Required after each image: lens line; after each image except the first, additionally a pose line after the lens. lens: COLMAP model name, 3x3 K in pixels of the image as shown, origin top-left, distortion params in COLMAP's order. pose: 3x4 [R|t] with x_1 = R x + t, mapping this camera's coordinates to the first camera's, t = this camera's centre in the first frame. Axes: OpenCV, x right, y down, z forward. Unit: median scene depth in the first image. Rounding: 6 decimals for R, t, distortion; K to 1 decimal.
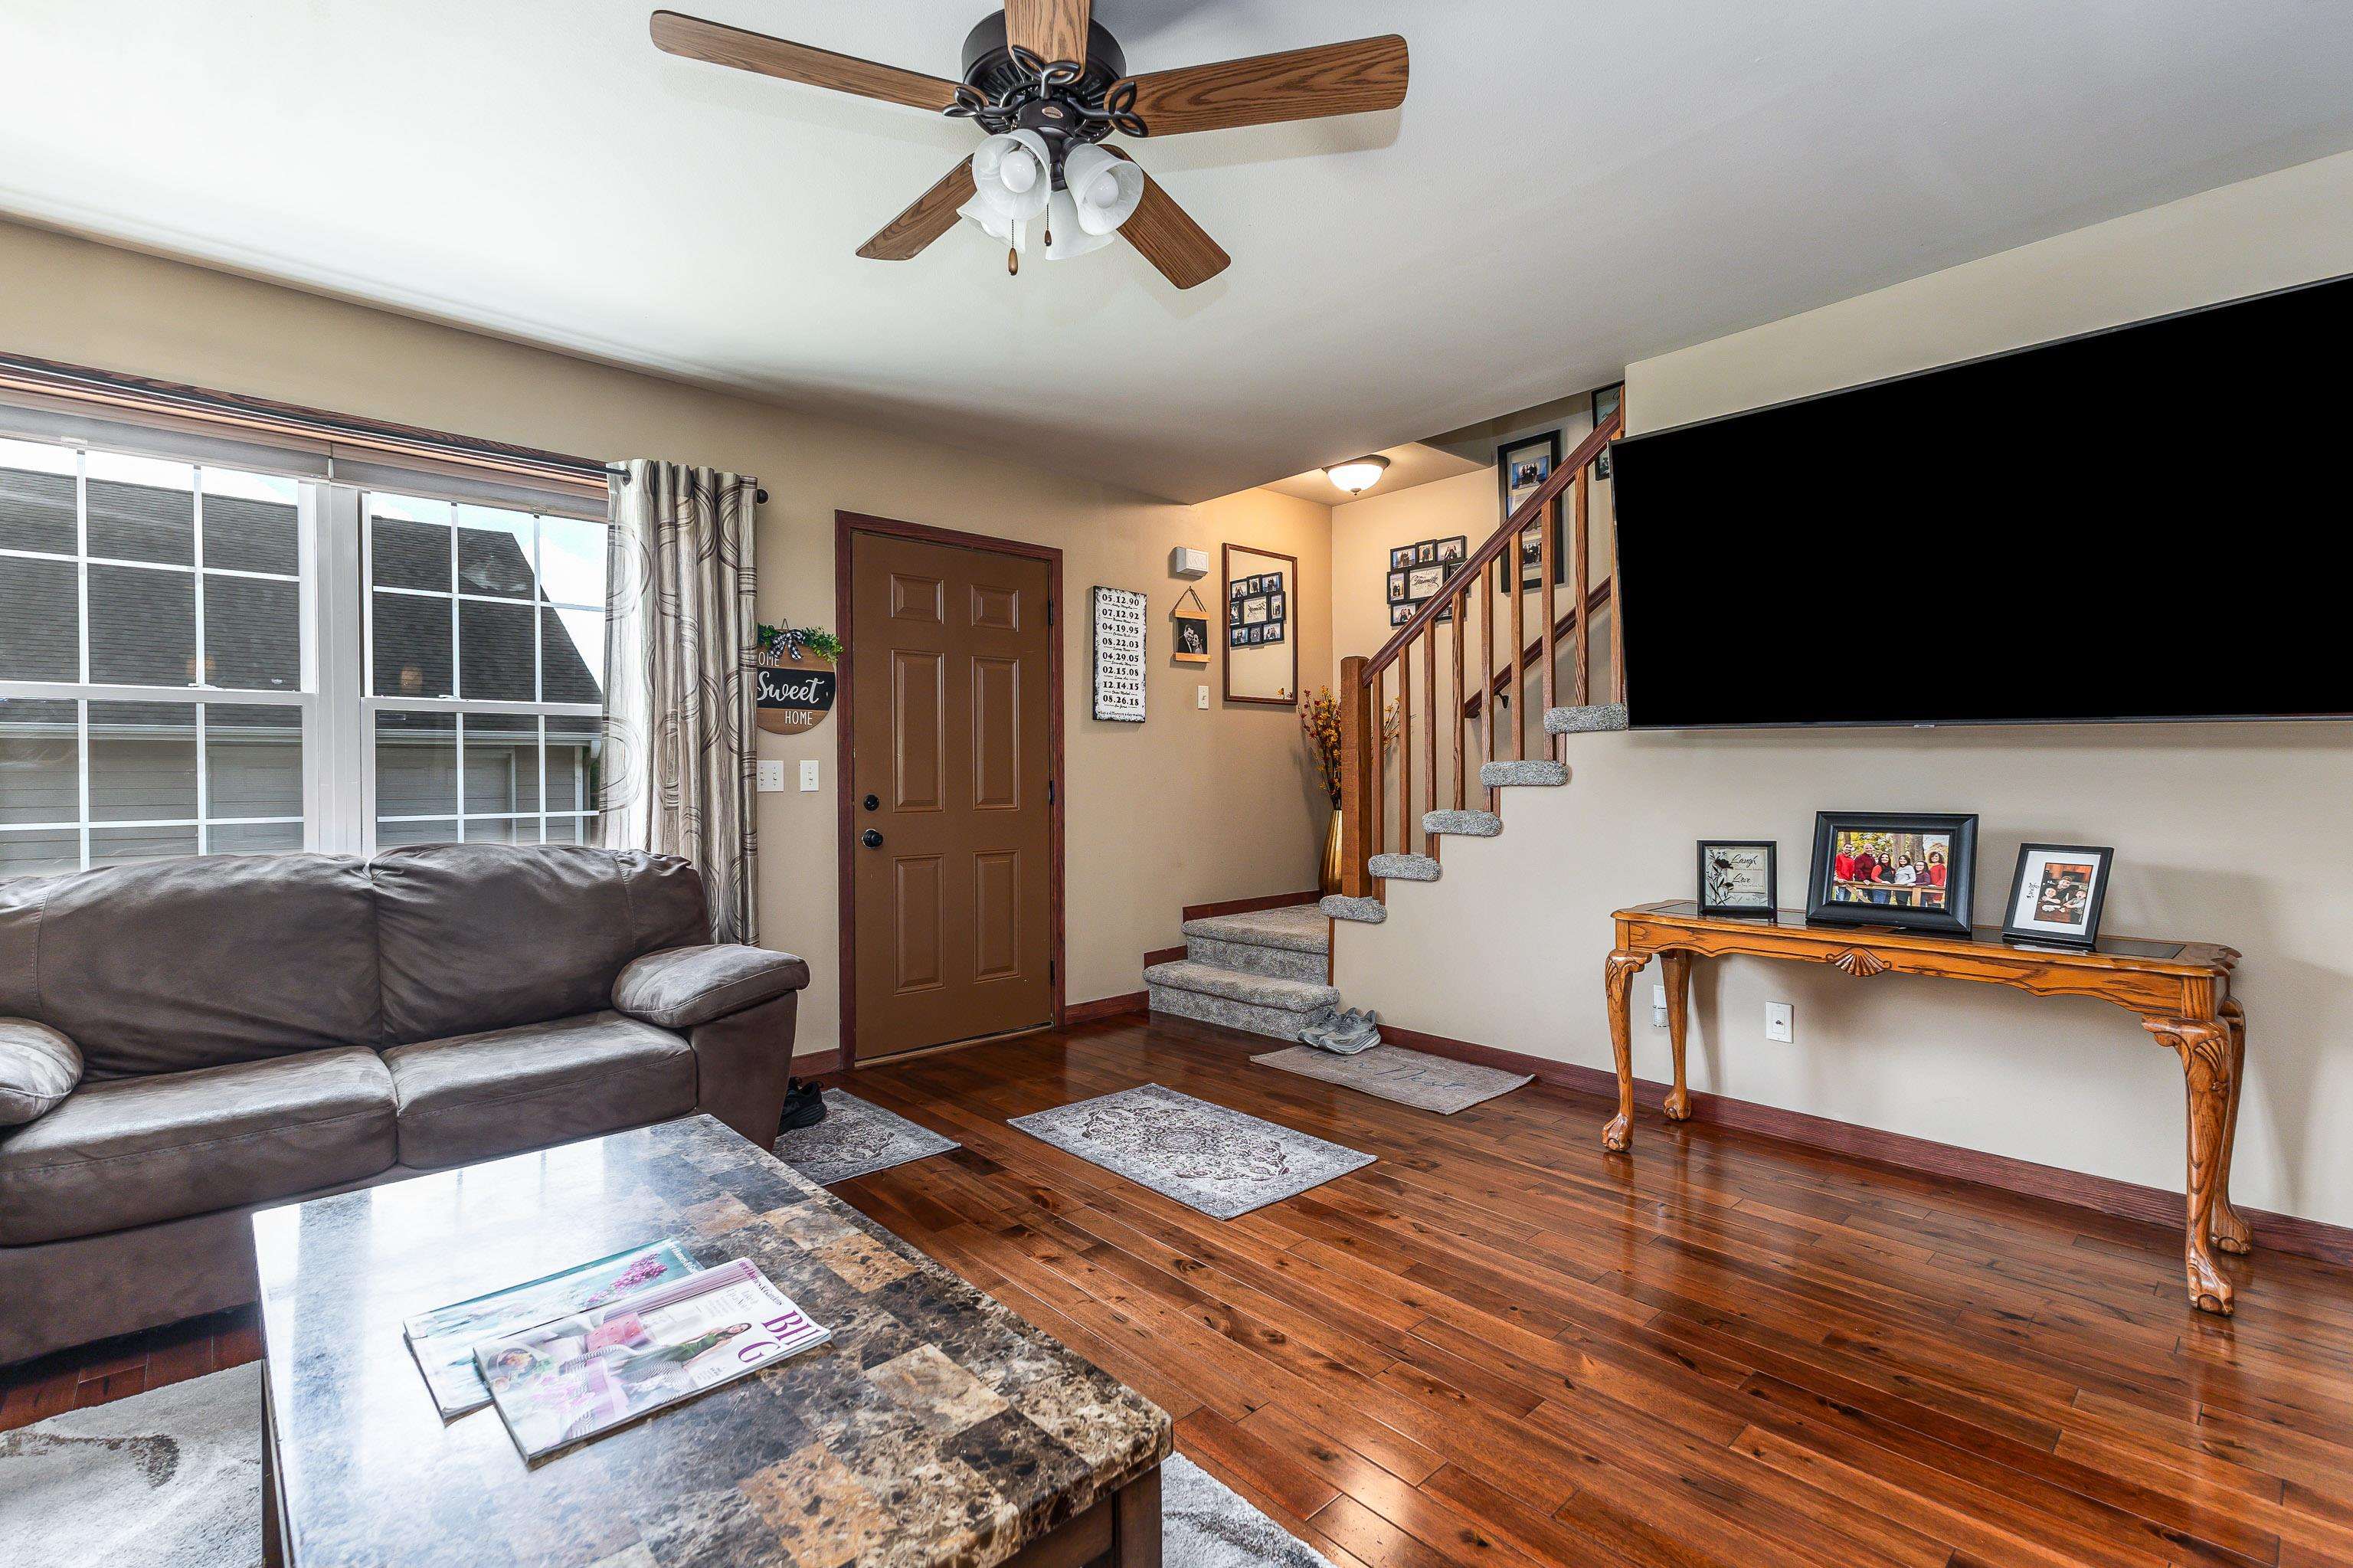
lens RADIAL K [[1049.1, 0, 1176.3], [0, 1049.1, 774.6], [0, 0, 1]] dist [0.009060, -0.000951]
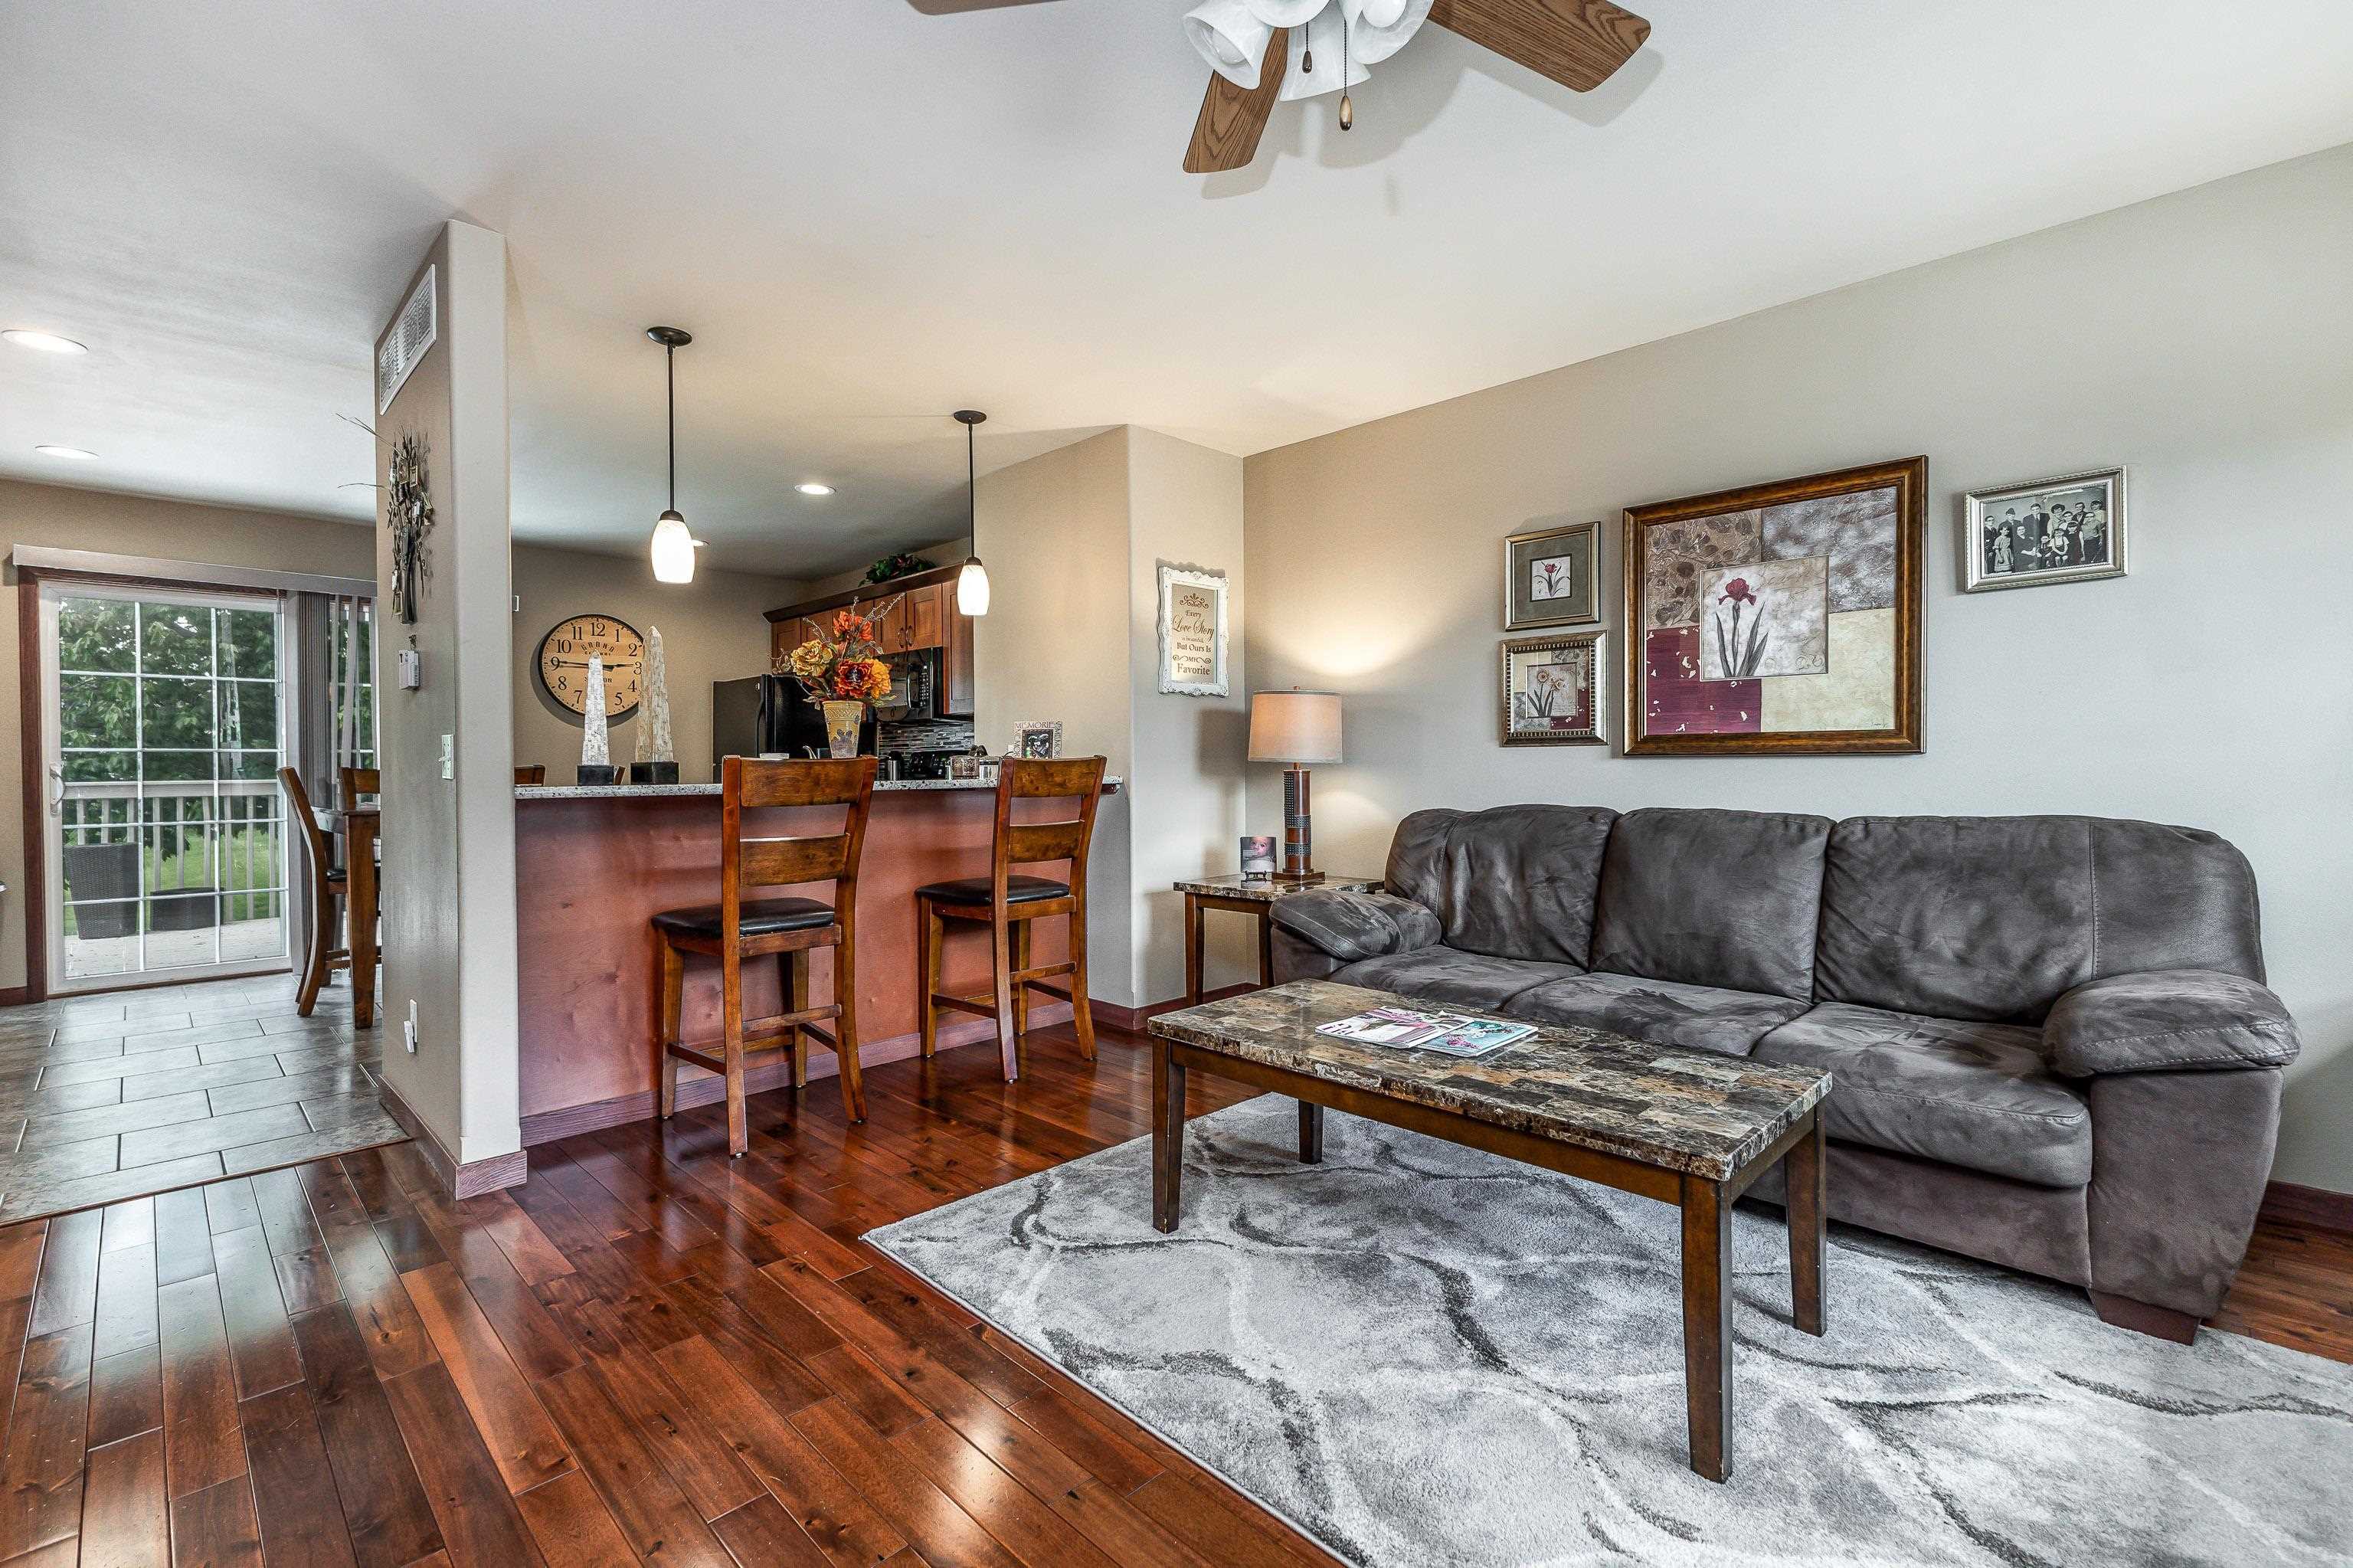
lens RADIAL K [[1037.7, 0, 1179.7], [0, 1037.7, 766.3], [0, 0, 1]] dist [0.008069, 0.000189]
pose [[-0.998806, 0.014914, -0.046511, 0.008926], [0.014729, 0.999882, 0.004321, 0.004543], [0.046570, 0.003631, -0.998908, 1.302299]]
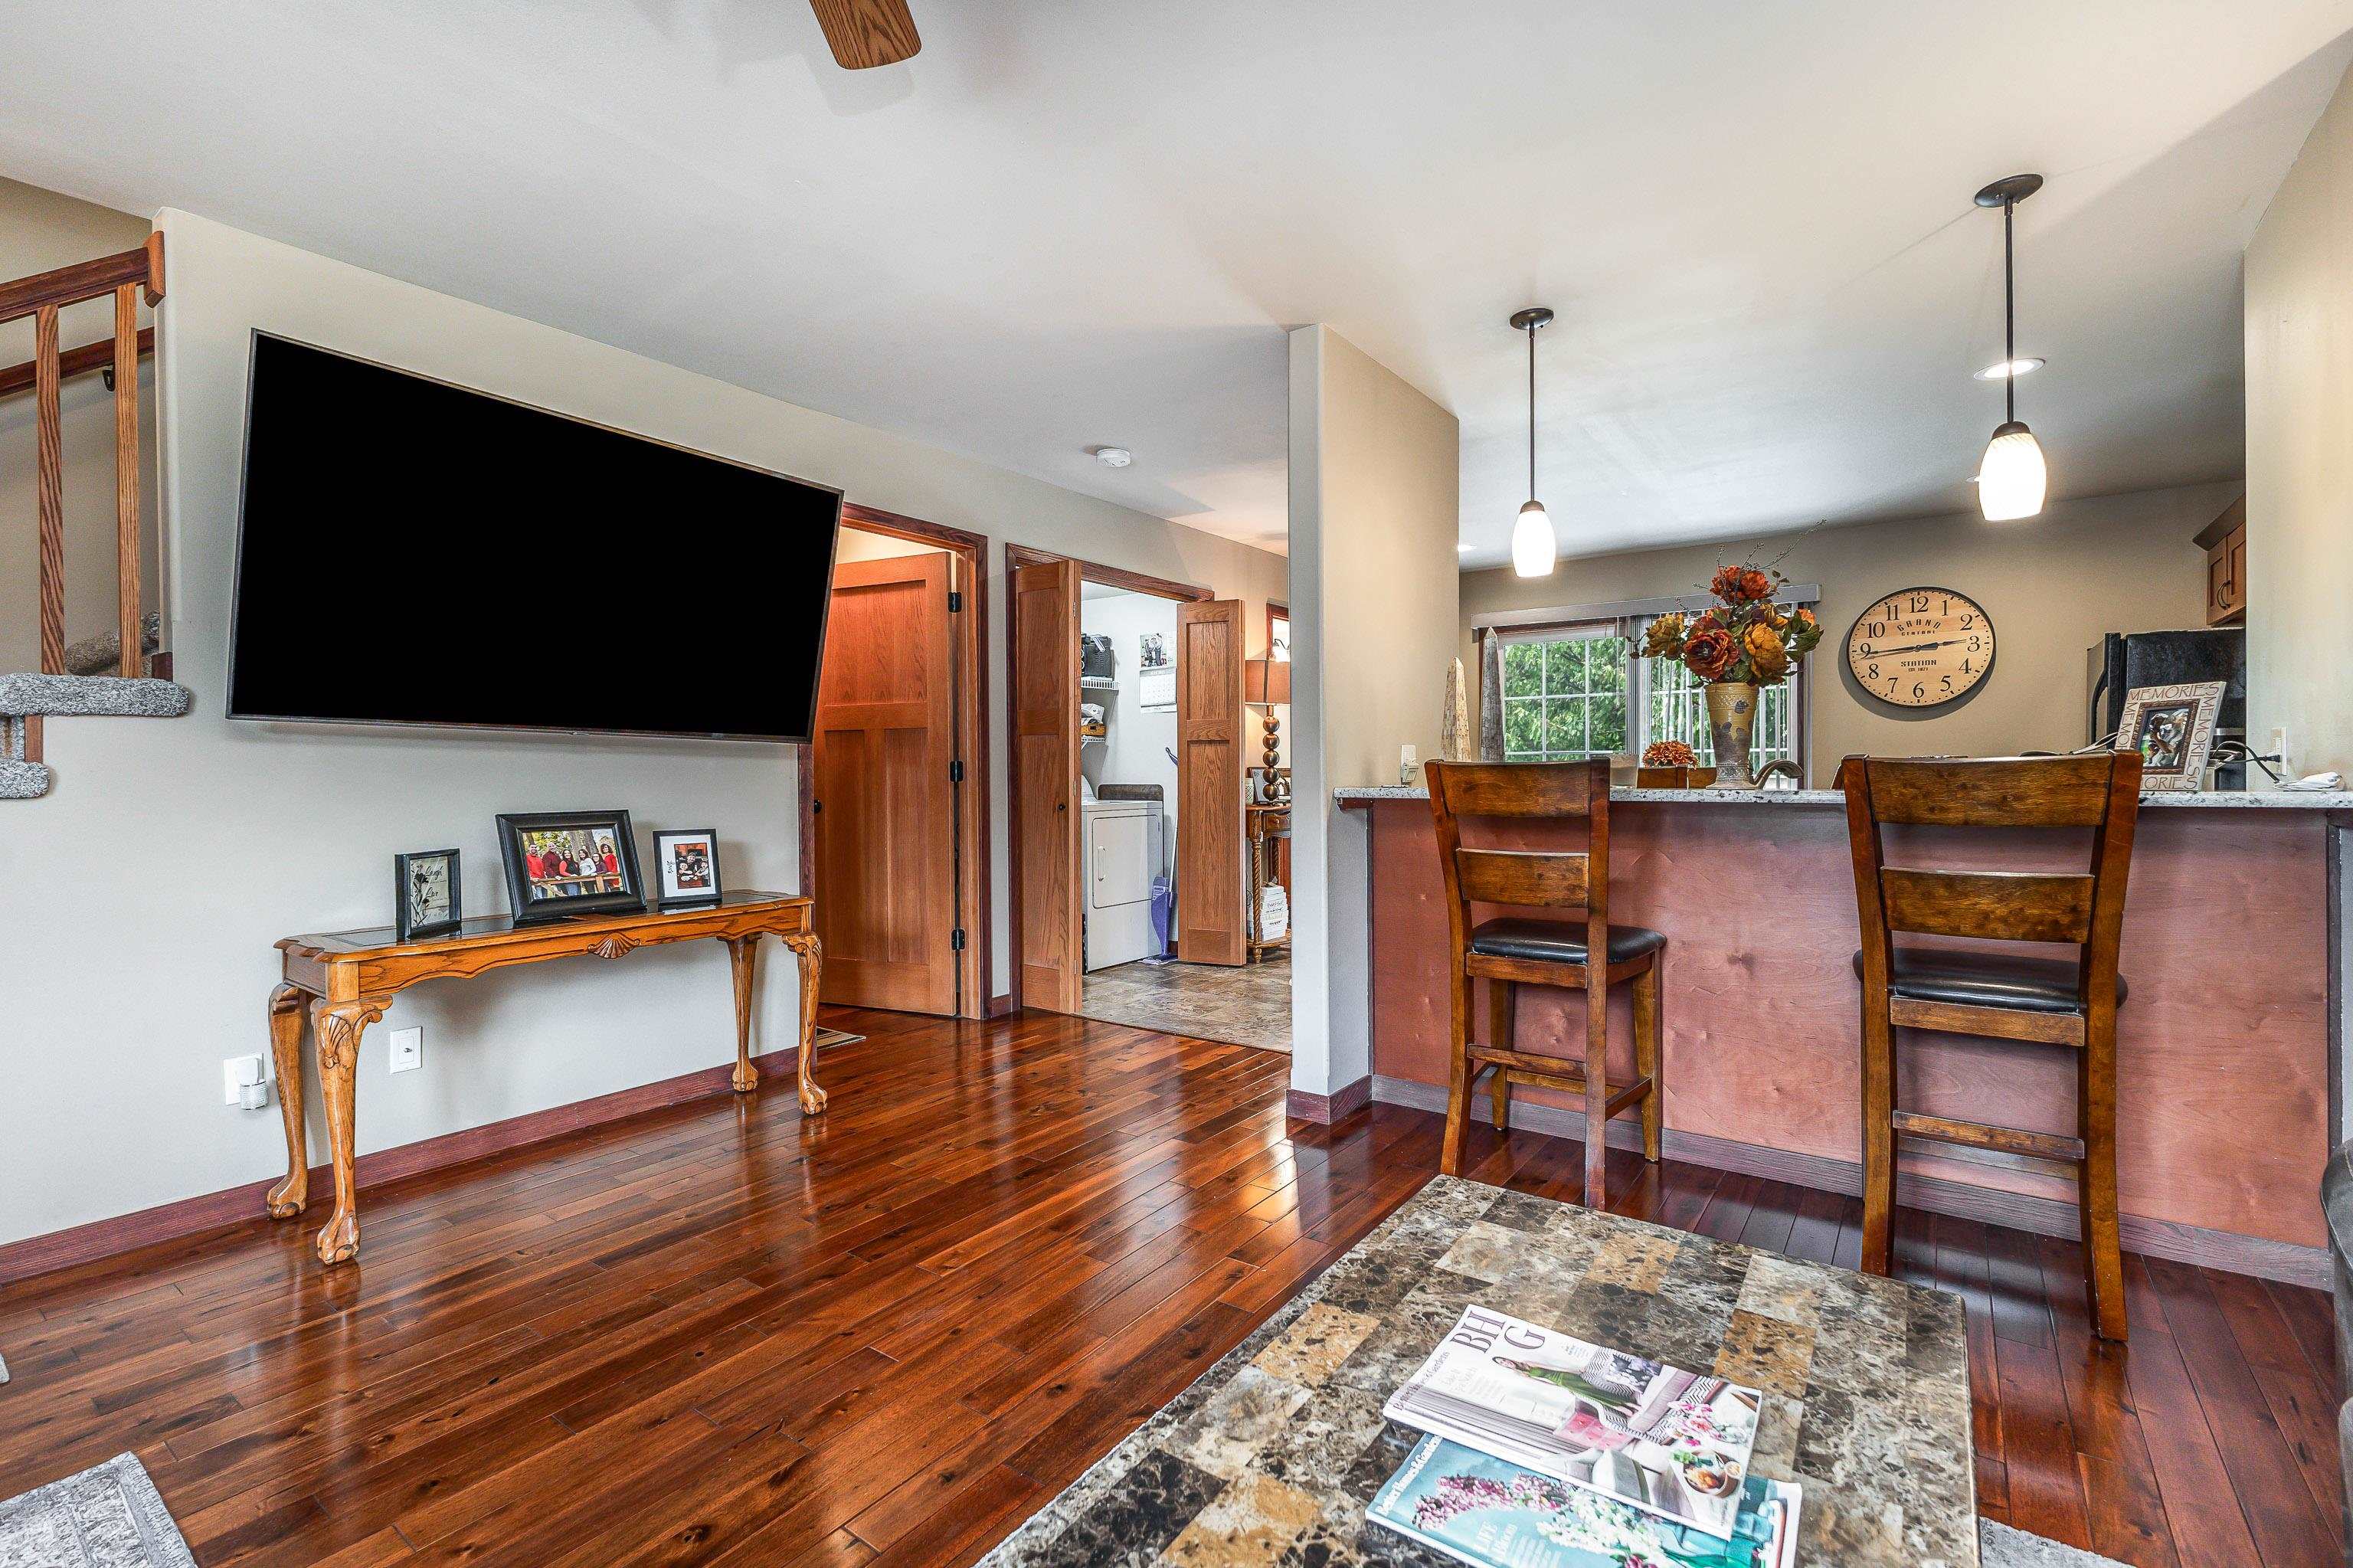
lens RADIAL K [[1049.1, 0, 1176.3], [0, 1049.1, 774.6], [0, 0, 1]] dist [0.009060, -0.000951]
pose [[-0.202060, 0.002791, 0.979369, -0.555072], [0.008871, 0.999960, -0.001020, 0.004453], [-0.979333, 0.008481, -0.202077, 0.644273]]
